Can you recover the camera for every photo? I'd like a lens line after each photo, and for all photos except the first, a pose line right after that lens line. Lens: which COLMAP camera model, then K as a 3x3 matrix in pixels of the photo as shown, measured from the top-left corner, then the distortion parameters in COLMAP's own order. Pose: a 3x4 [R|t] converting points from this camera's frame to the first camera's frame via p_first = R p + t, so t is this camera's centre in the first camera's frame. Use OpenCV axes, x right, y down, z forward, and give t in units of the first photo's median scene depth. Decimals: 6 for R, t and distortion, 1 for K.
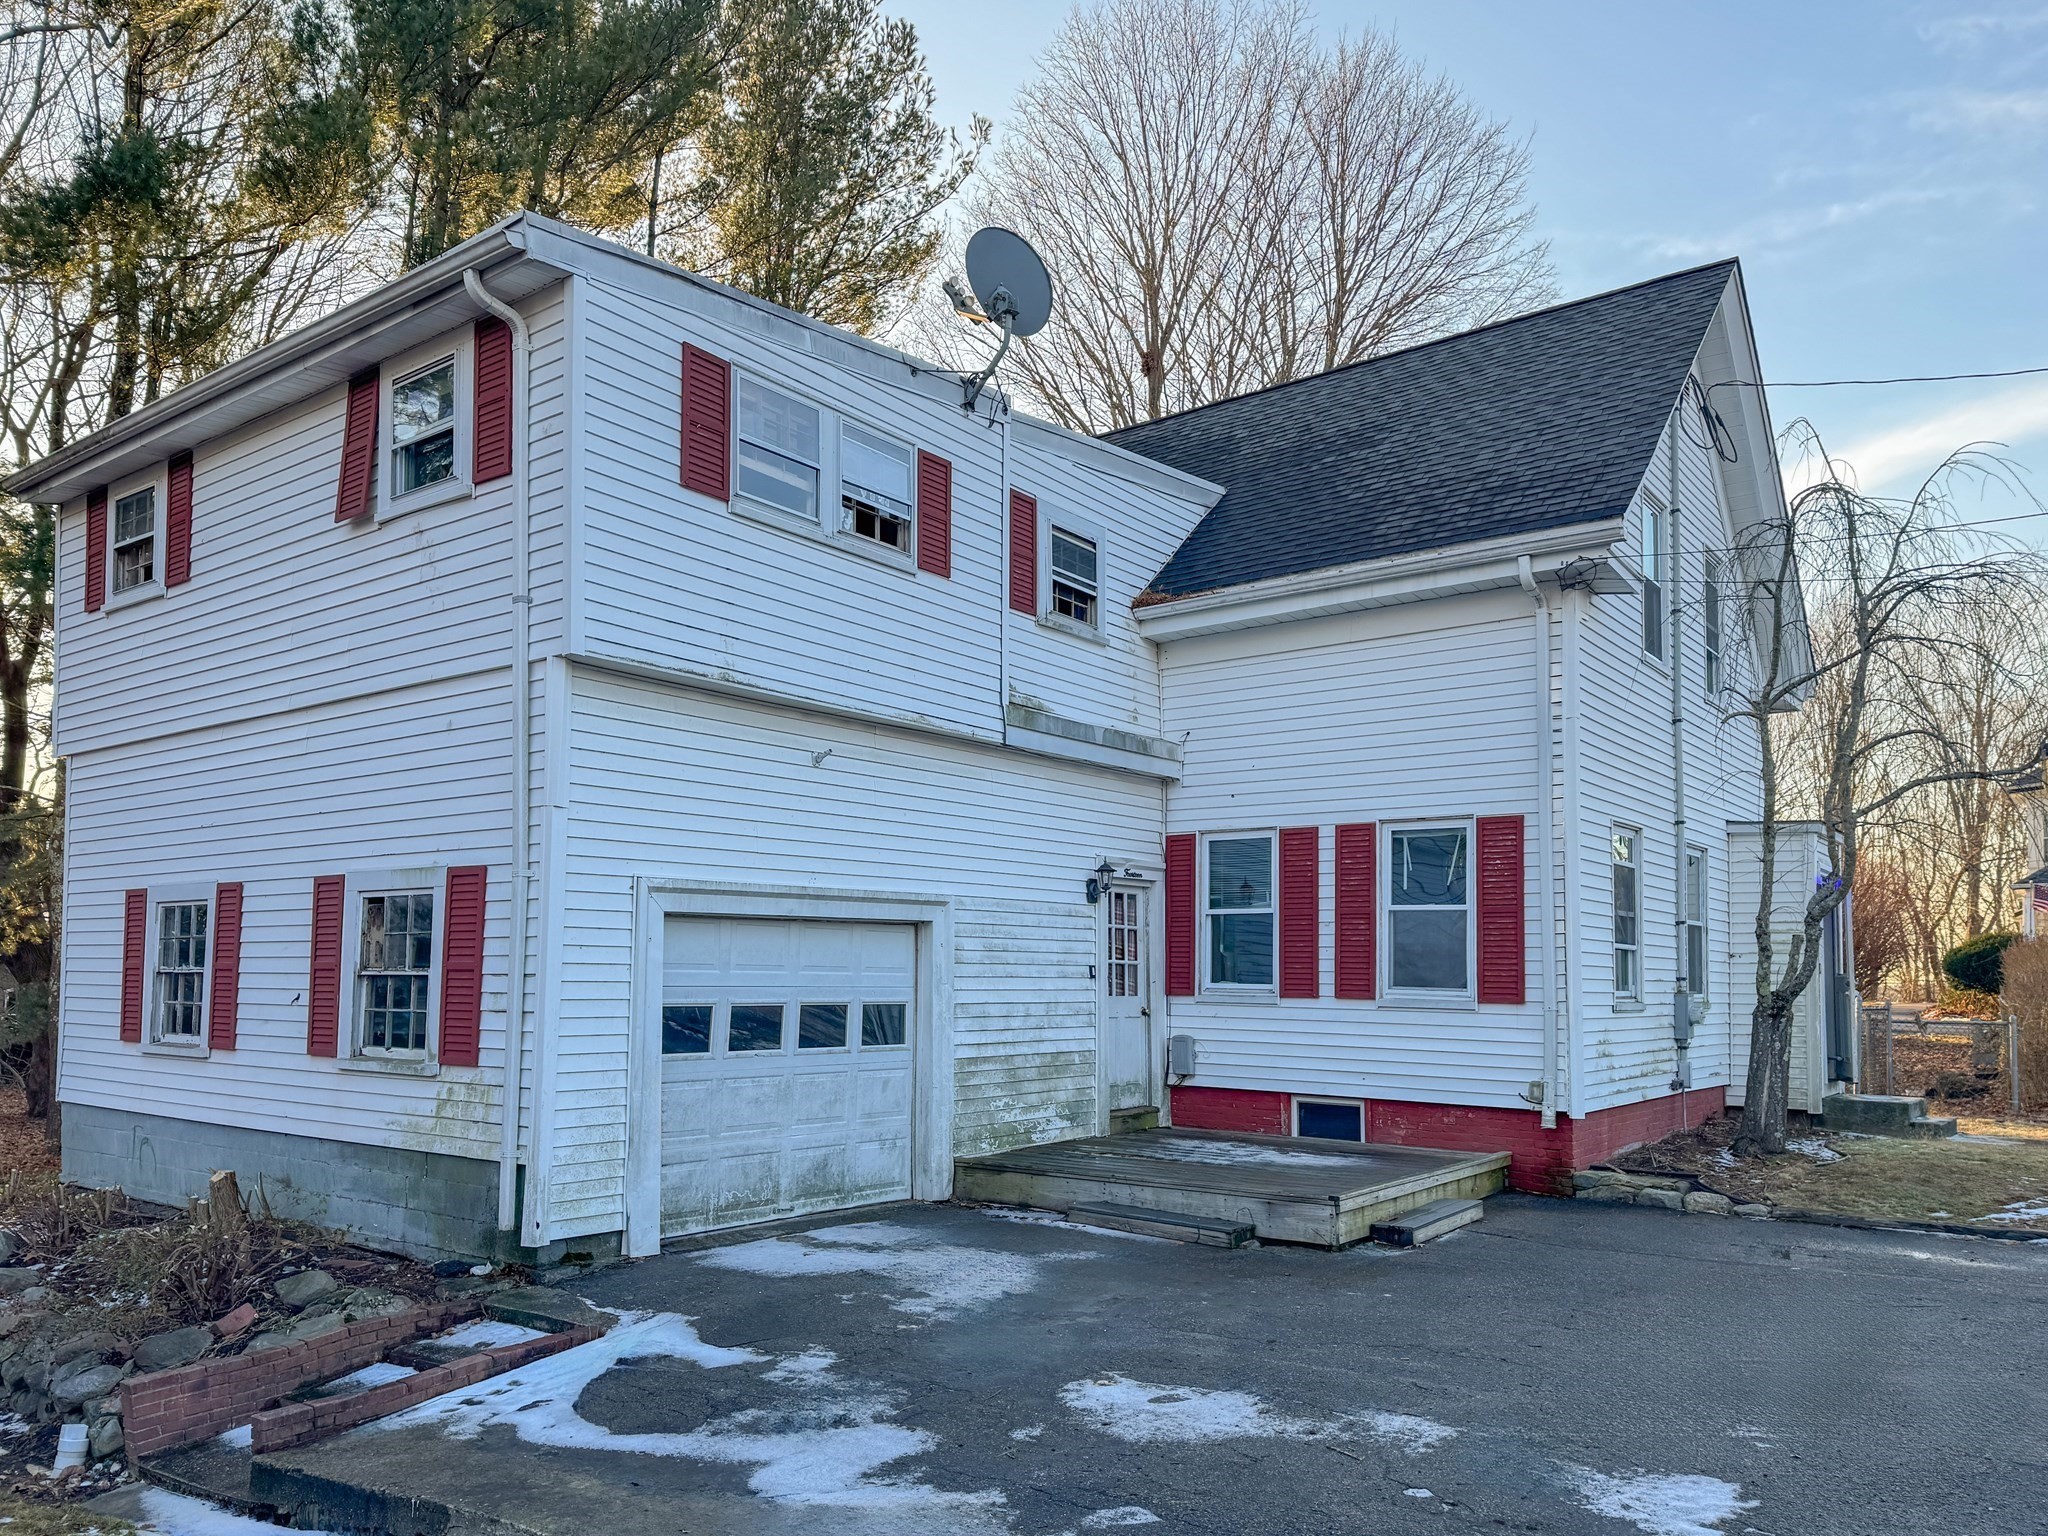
lens RADIAL K [[1447.8, 0, 1062.8], [0, 1447.8, 862.4], [0, 0, 1]] dist [0.089716, -0.079352]
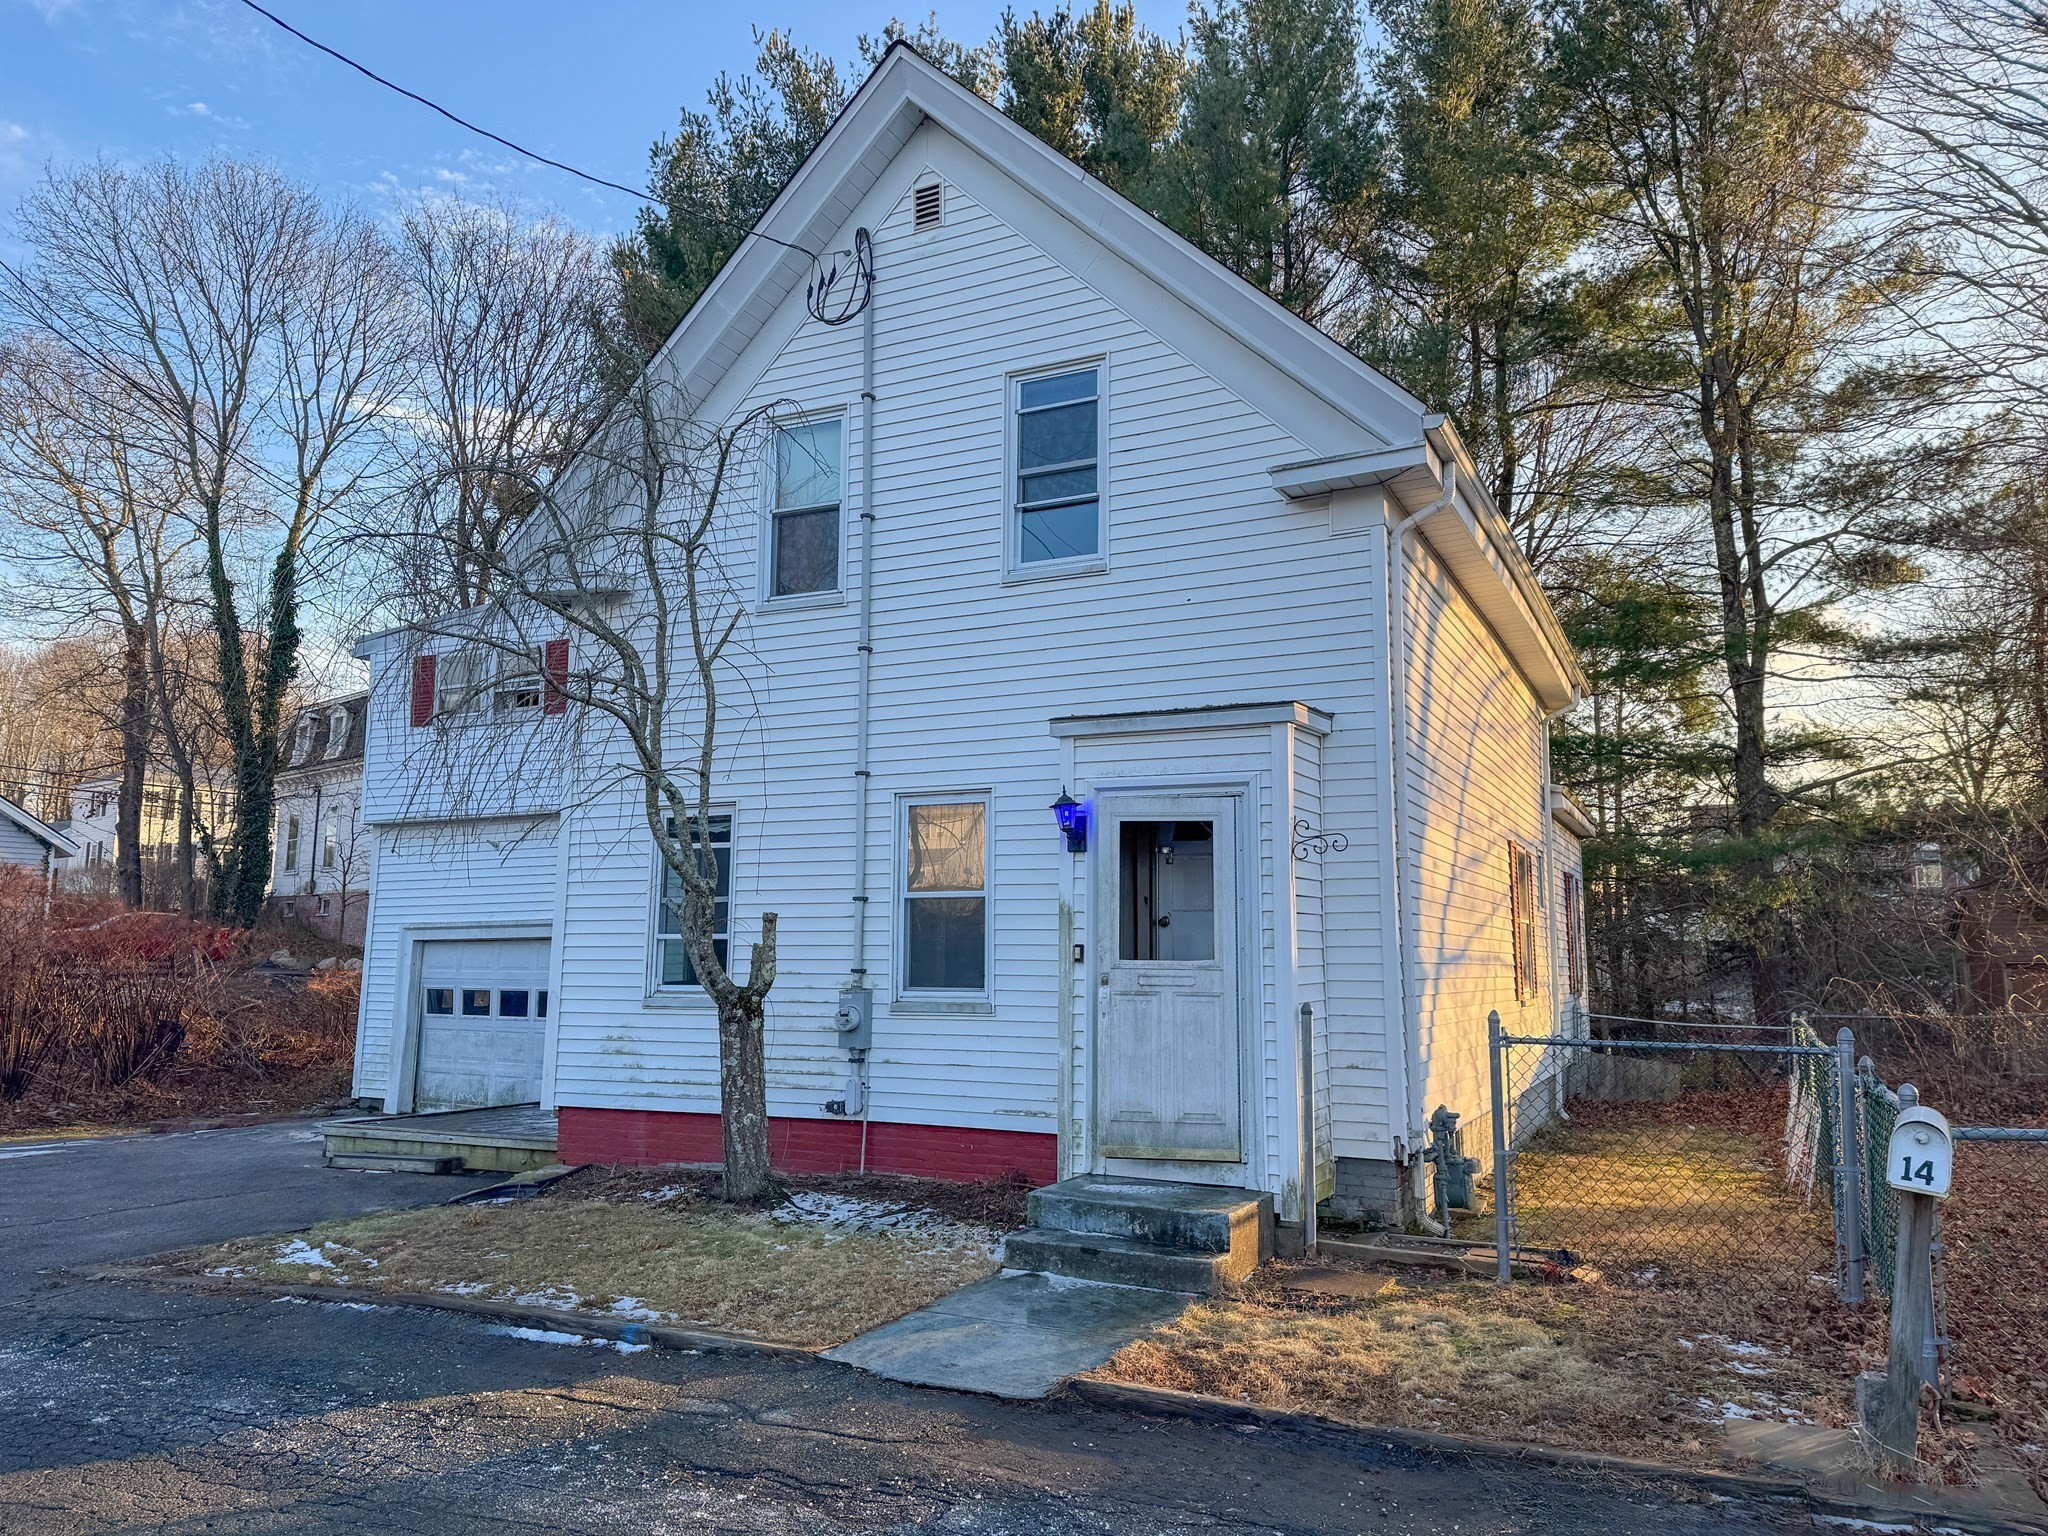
lens RADIAL K [[1447.8, 0, 1039.5], [0, 1447.8, 718.2], [0, 0, 1]] dist [0.089716, -0.079352]
pose [[0.177260, -0.170689, -0.969249, 1.543943], [0.073516, 0.984390, -0.159911, 0.097771], [0.981414, -0.042910, 0.187042, 1.218648]]
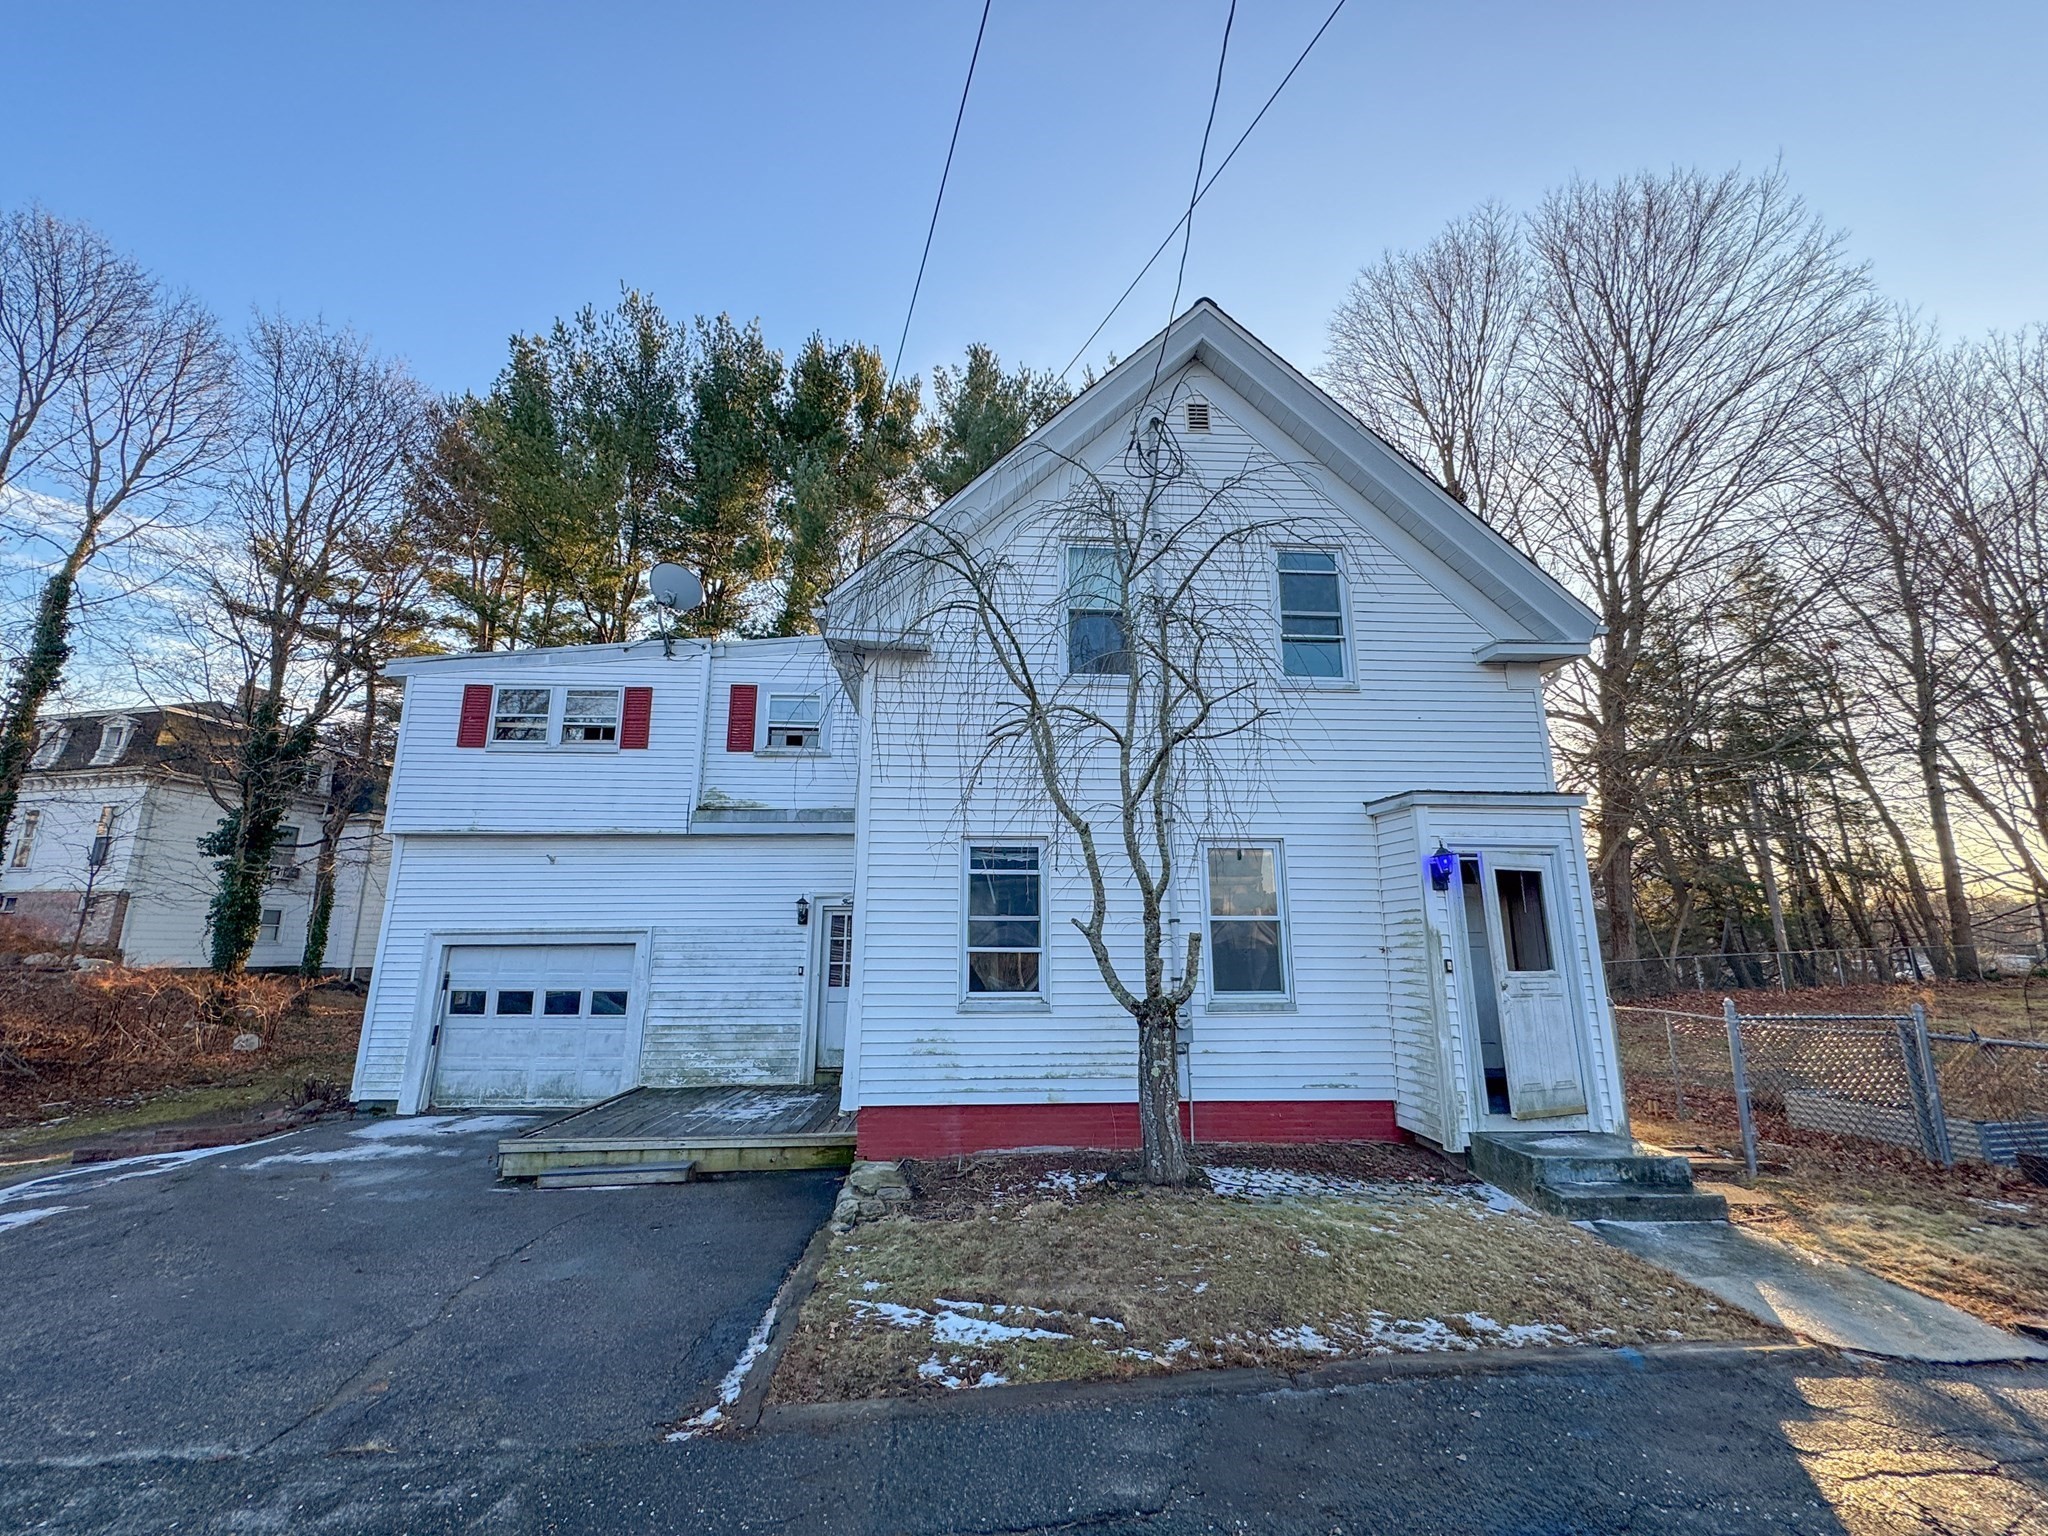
lens RADIAL K [[828.8, 0, 1028.4], [0, 828.8, 745.1], [0, 0, 1]] dist [0.002137, 0.000005]
pose [[0.640518, -0.191690, -0.743634, 1.011968], [0.066379, 0.978541, -0.195069, 0.034341], [0.765069, 0.075584, 0.639497, 0.707680]]
